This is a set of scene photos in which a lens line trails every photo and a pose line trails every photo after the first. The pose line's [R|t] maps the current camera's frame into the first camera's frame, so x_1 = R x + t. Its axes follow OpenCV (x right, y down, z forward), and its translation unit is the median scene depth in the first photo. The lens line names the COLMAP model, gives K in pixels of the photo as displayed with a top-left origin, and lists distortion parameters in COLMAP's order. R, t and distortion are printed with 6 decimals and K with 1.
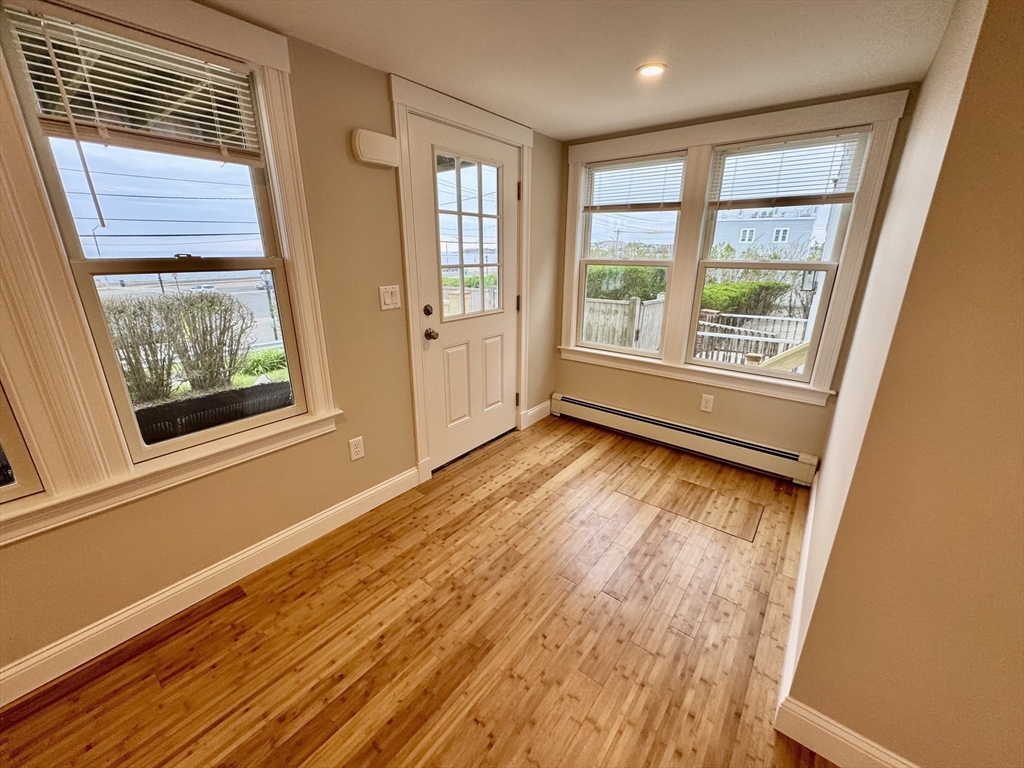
lens RADIAL K [[407.9, 0, 513.4], [0, 407.9, 382.5], [0, 0, 1]] dist [-0.001763, 0.000039]
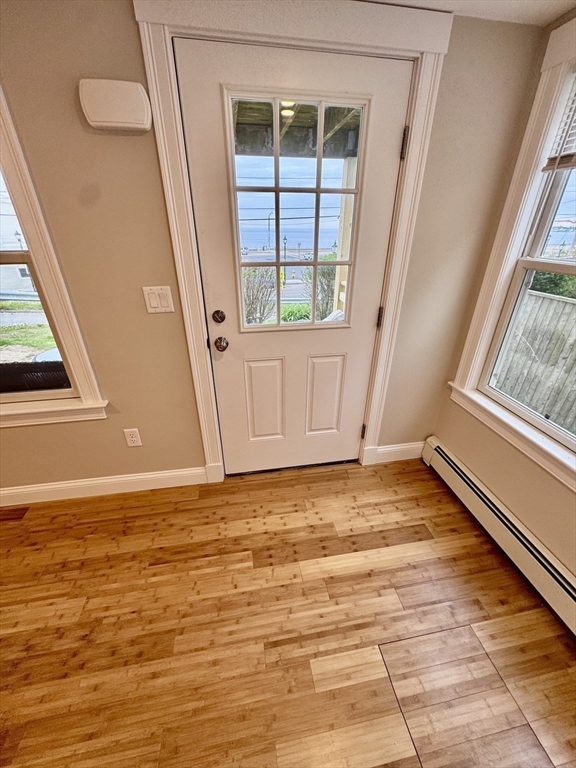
lens RADIAL K [[306.0, 0, 288.0], [0, 306.0, 384.0], [0, 0, 1]] dist [-0.001763, 0.000039]
pose [[0.742800, 0.305329, -0.595838, 0.290163], [-0.206694, 0.951064, 0.229685, -0.197154], [0.636809, -0.047454, 0.769560, 0.530120]]
